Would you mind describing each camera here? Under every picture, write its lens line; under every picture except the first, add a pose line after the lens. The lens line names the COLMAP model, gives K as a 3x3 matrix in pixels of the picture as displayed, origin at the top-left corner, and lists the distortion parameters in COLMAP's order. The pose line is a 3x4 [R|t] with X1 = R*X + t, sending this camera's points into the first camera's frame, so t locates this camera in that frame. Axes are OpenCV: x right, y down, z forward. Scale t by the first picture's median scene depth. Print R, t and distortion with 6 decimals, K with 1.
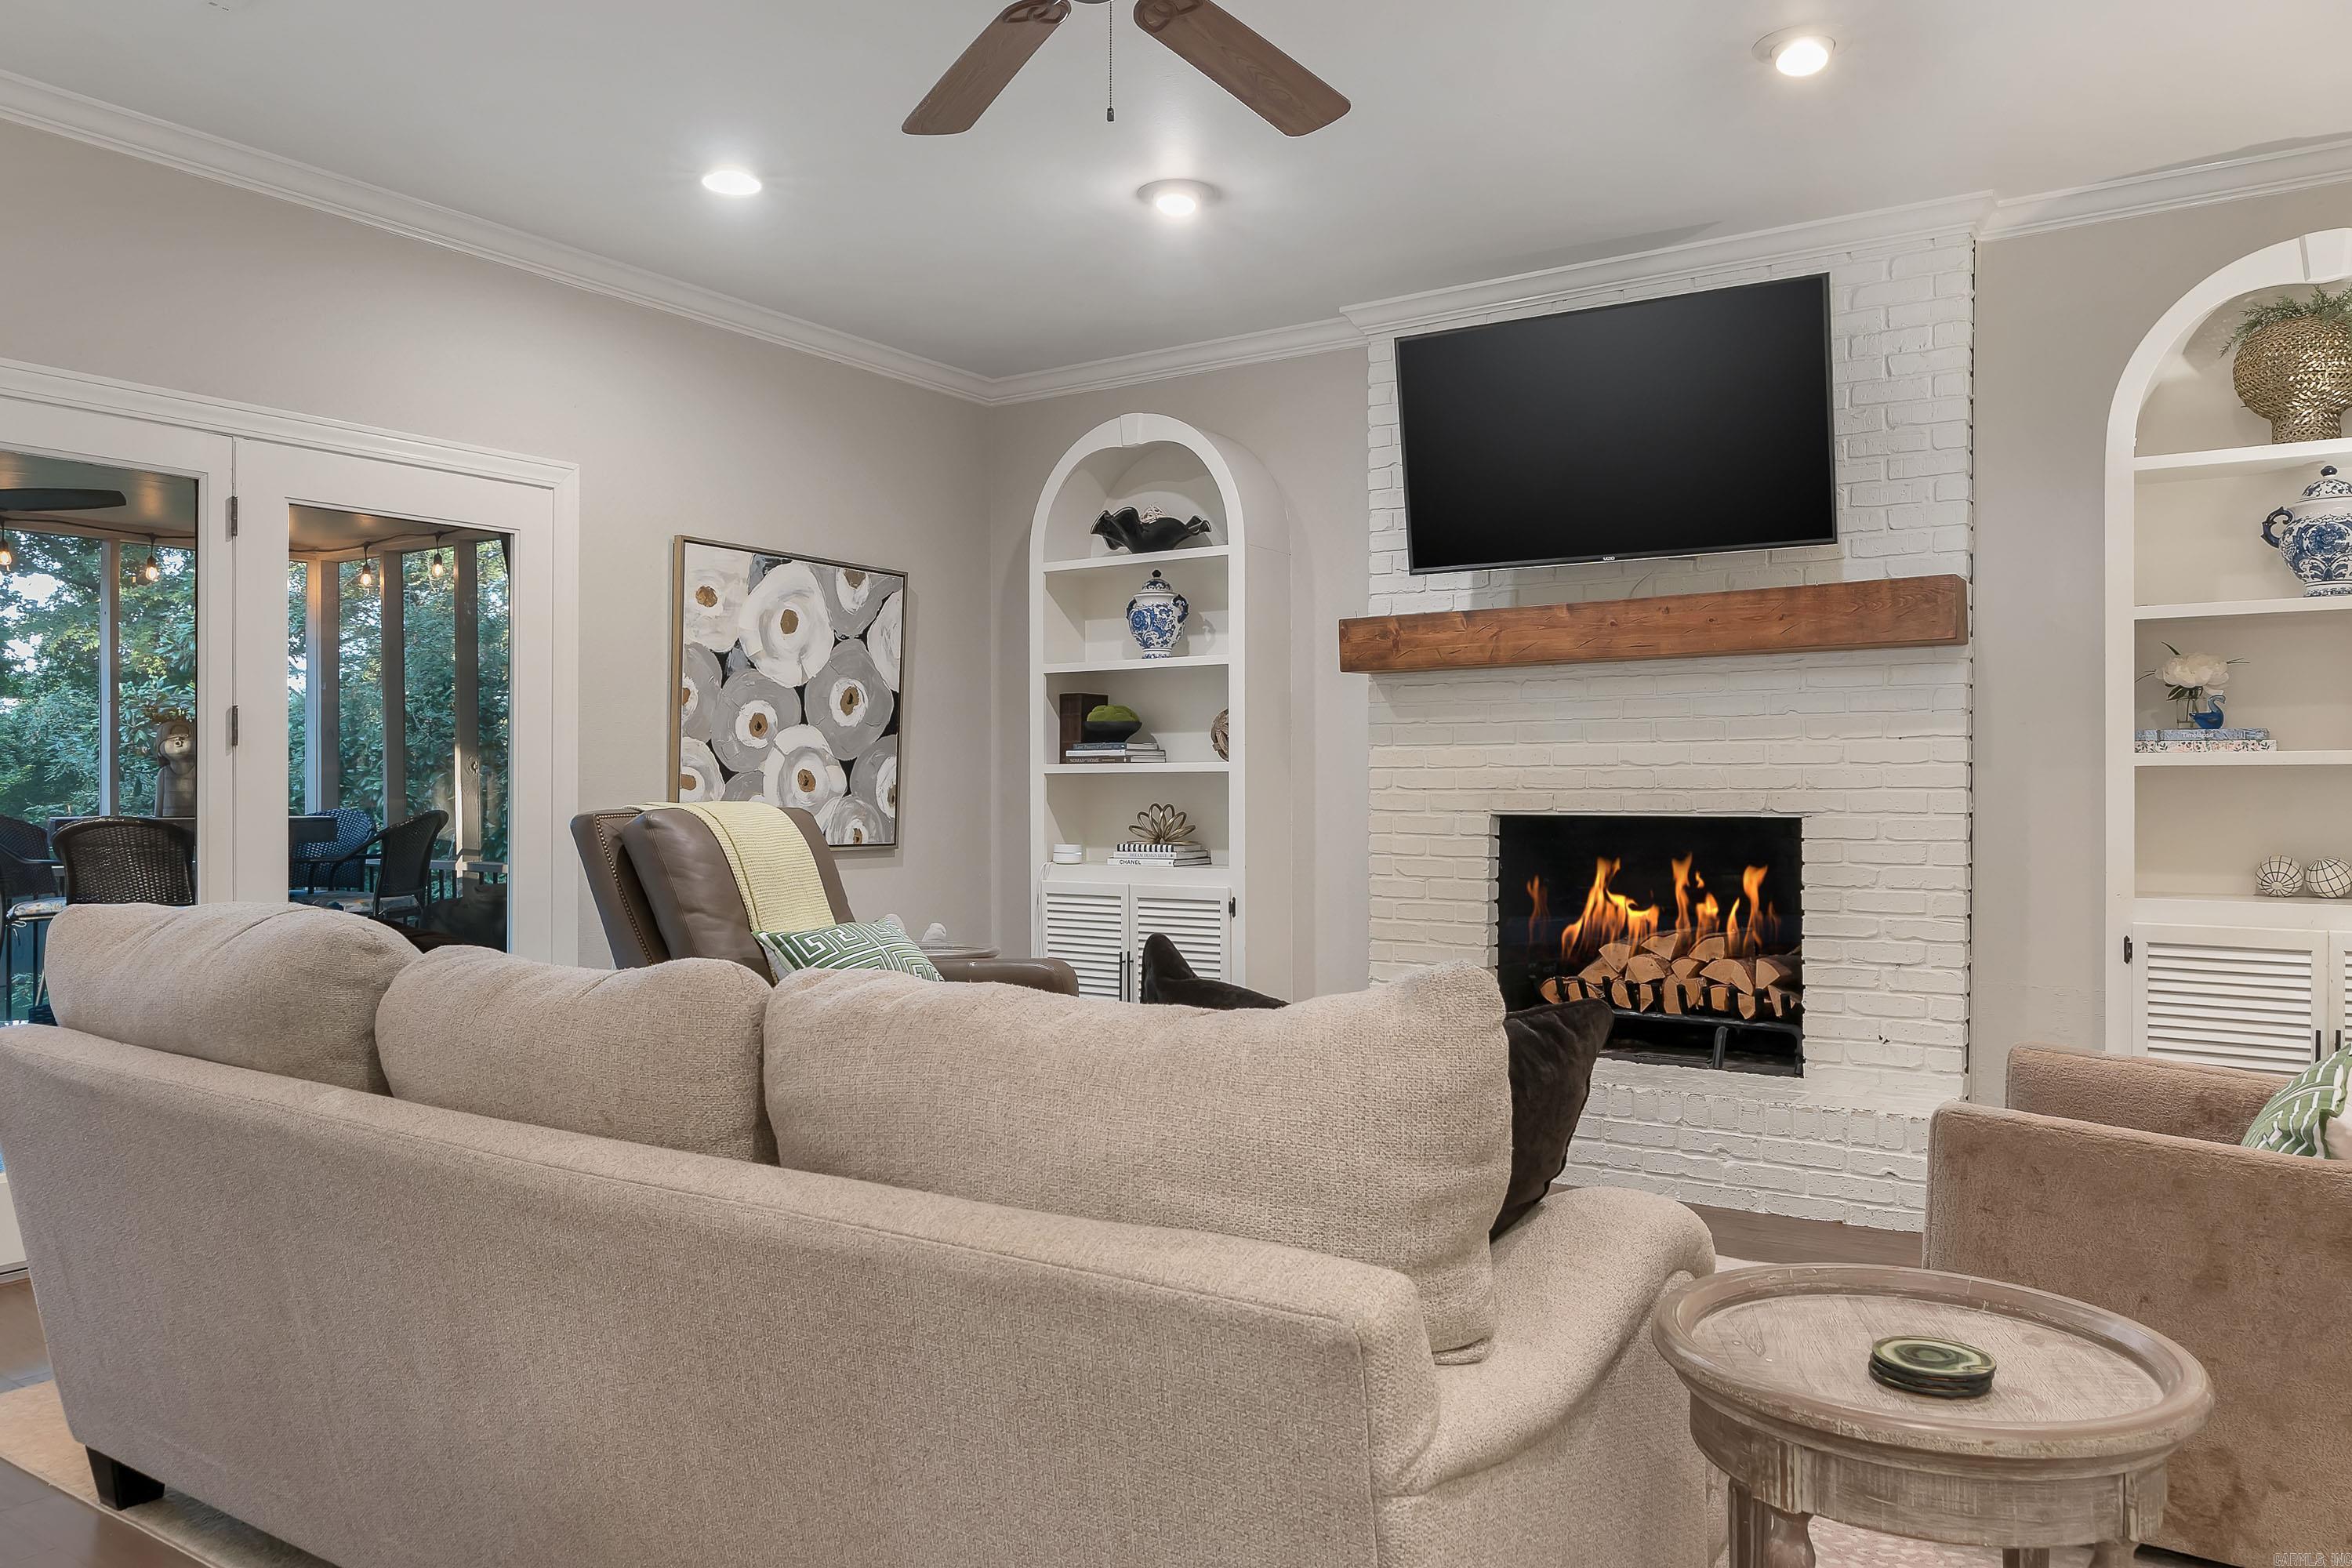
lens RADIAL K [[1648.5, 0, 1209.0], [0, 1648.5, 777.3], [0, 0, 1]] dist [-0.008472, 0.002271]
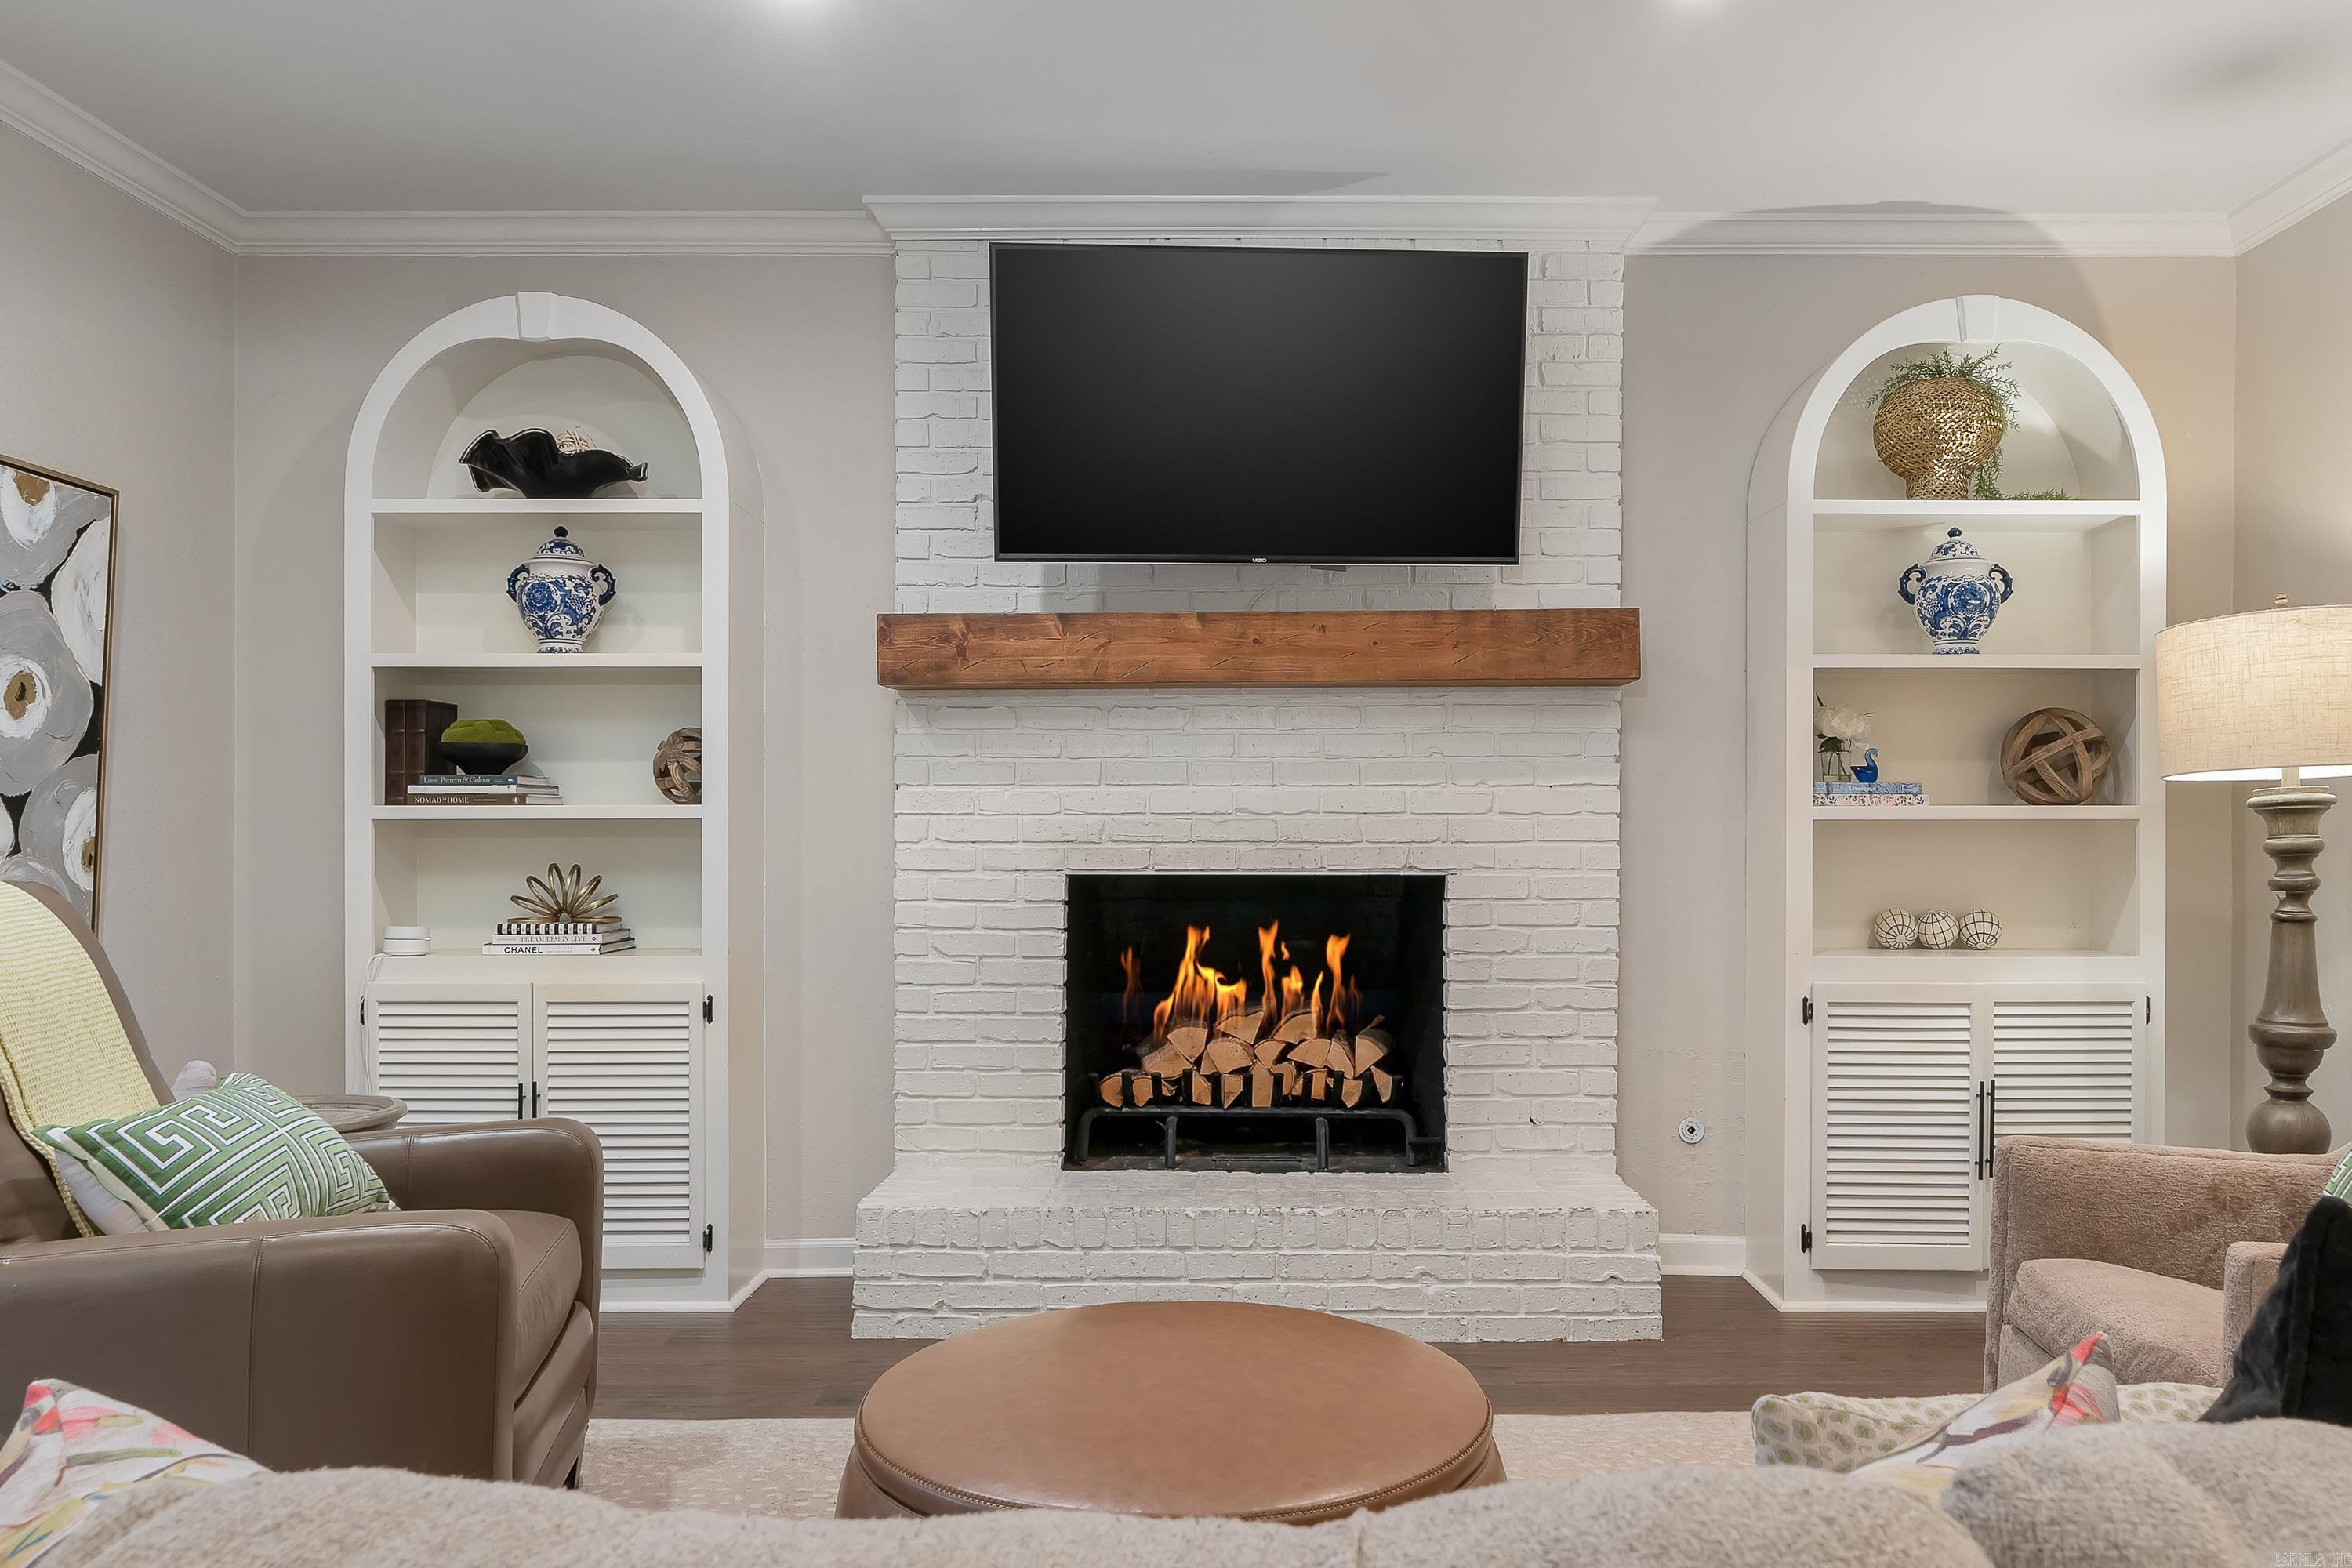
lens RADIAL K [[1661.8, 0, 1224.2], [0, 1661.8, 820.1], [0, 0, 1]] dist [-0.008111, 0.001113]
pose [[0.834791, 0.004330, 0.550550, -0.211658], [-0.004388, 0.999990, -0.001211, -0.003133], [-0.550549, -0.001405, 0.834801, 0.306283]]
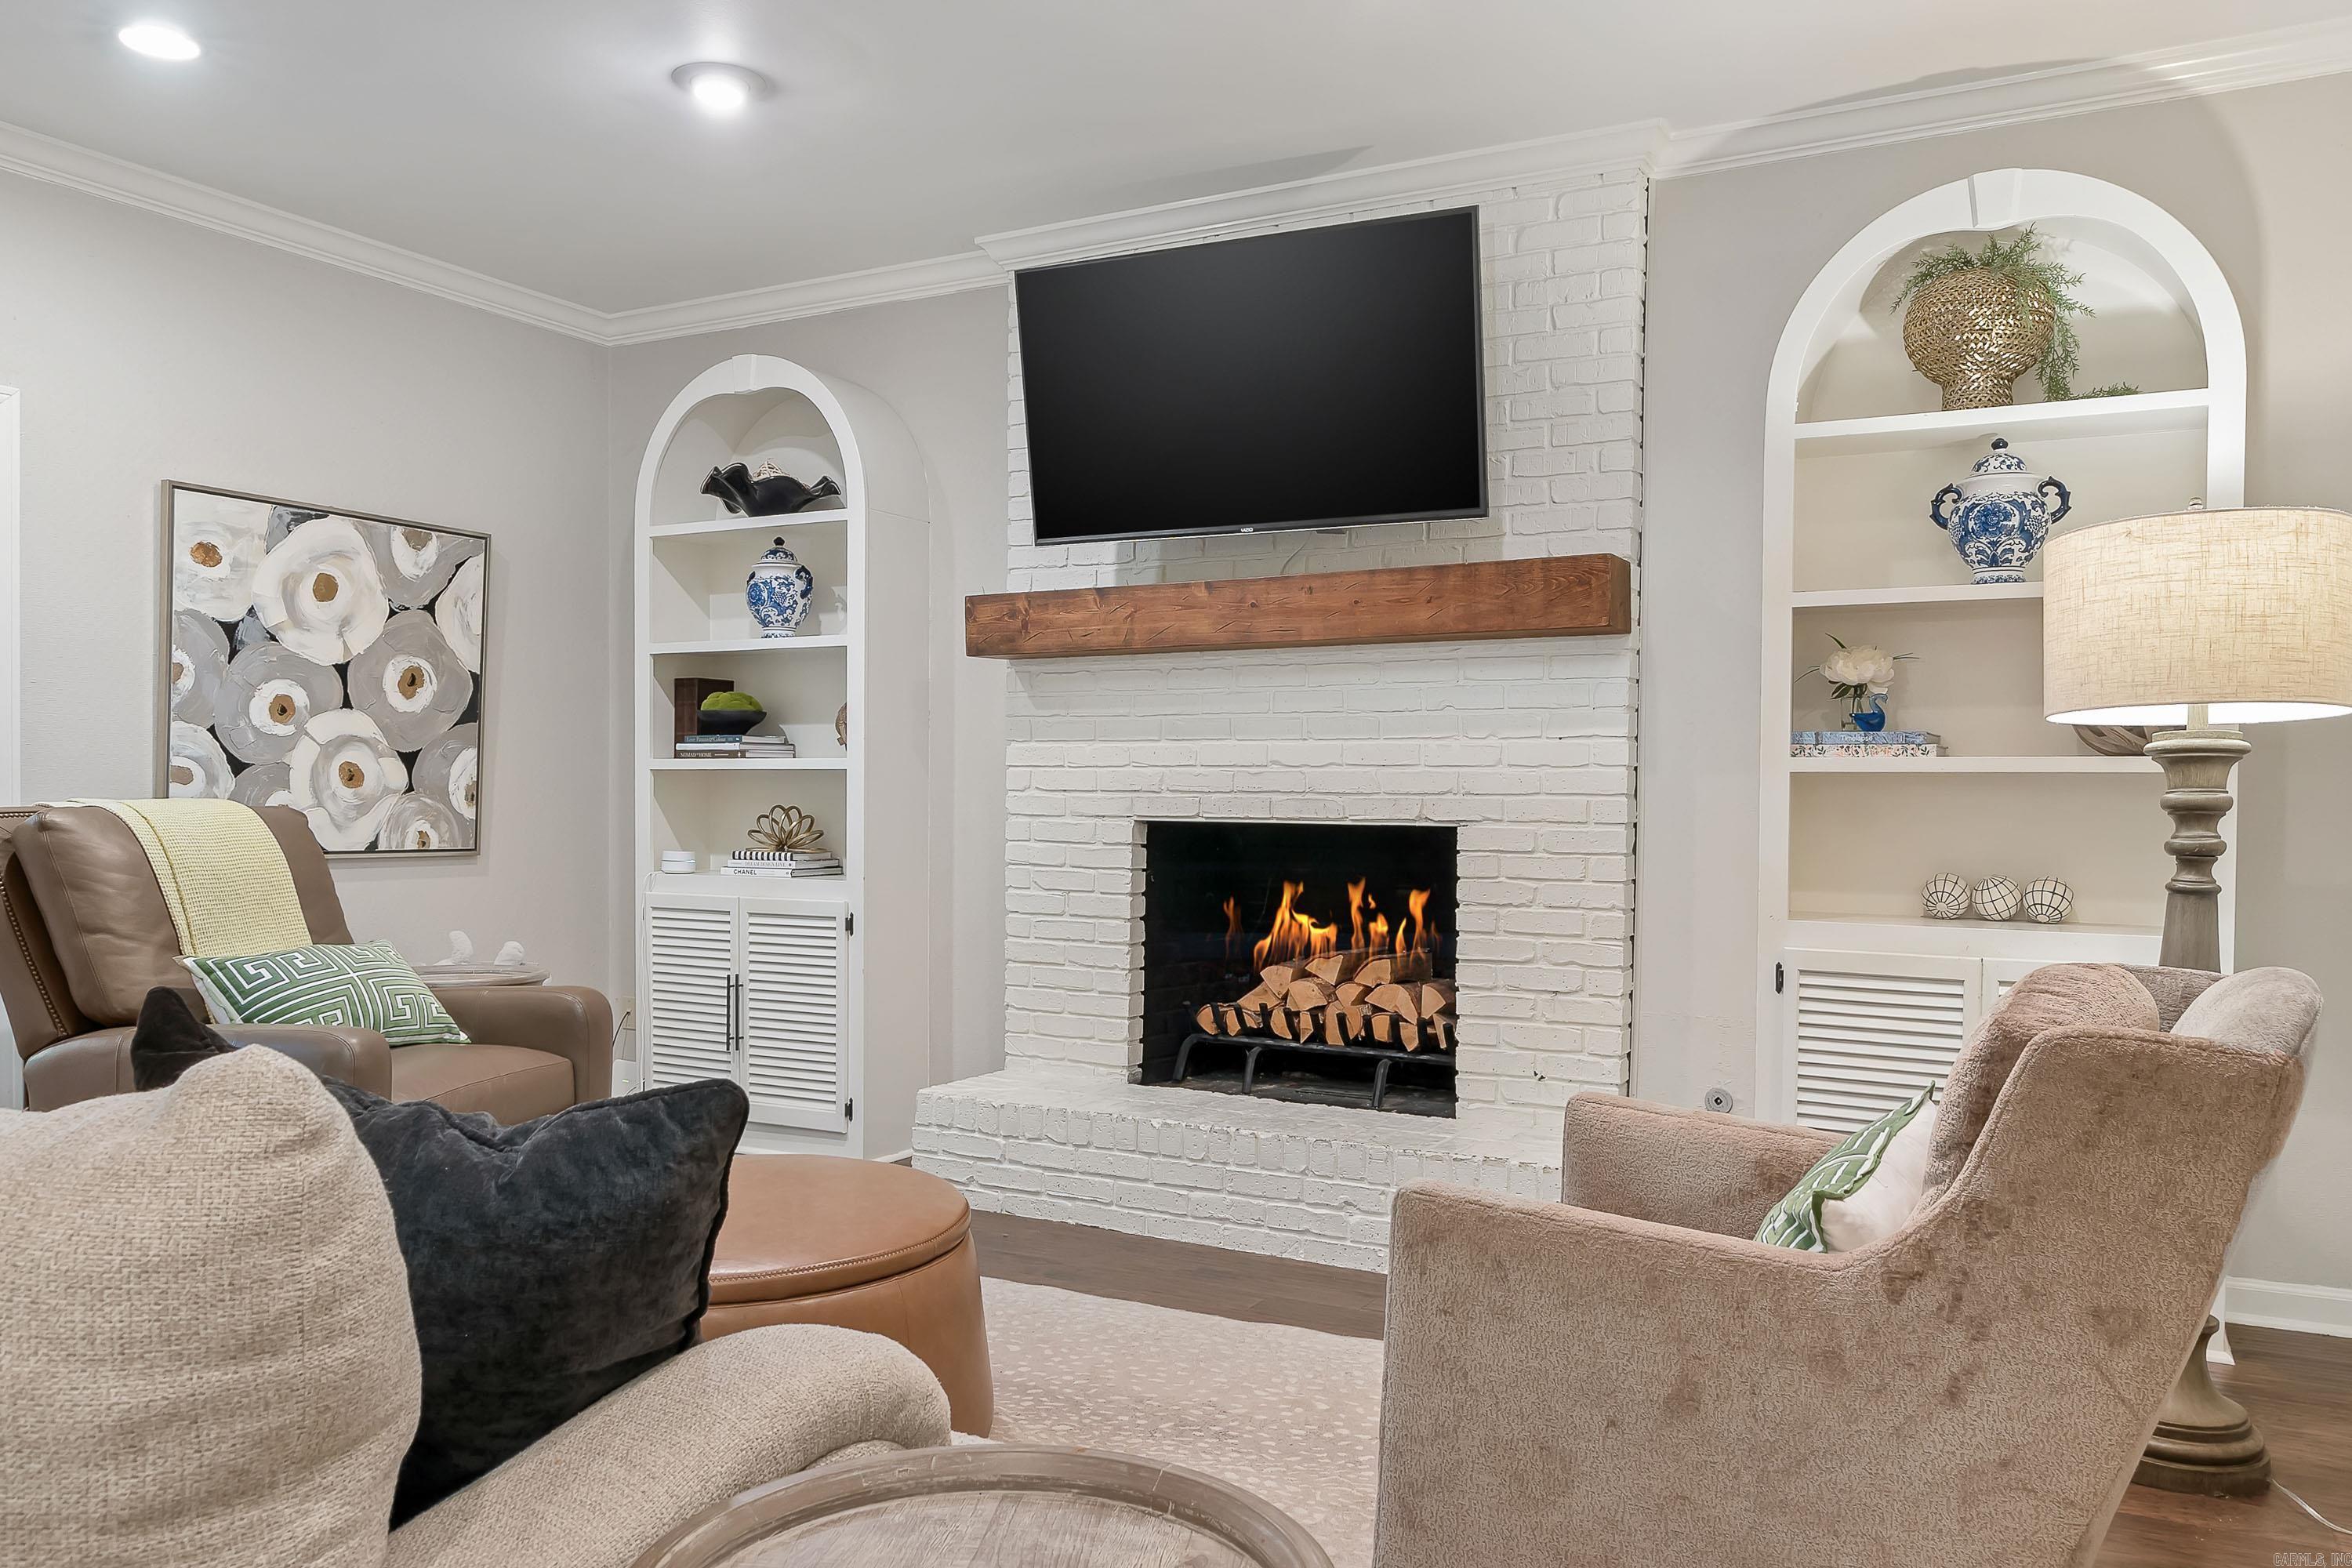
lens RADIAL K [[1714.2, 0, 1230.2], [0, 1714.2, 816.8], [0, 0, 1]] dist [-0.009350, 0.001578]
pose [[0.995679, 0.007474, 0.092557, 0.142482], [-0.009535, 0.999716, 0.021852, -0.000025], [-0.092368, -0.022640, 0.995468, 0.084818]]
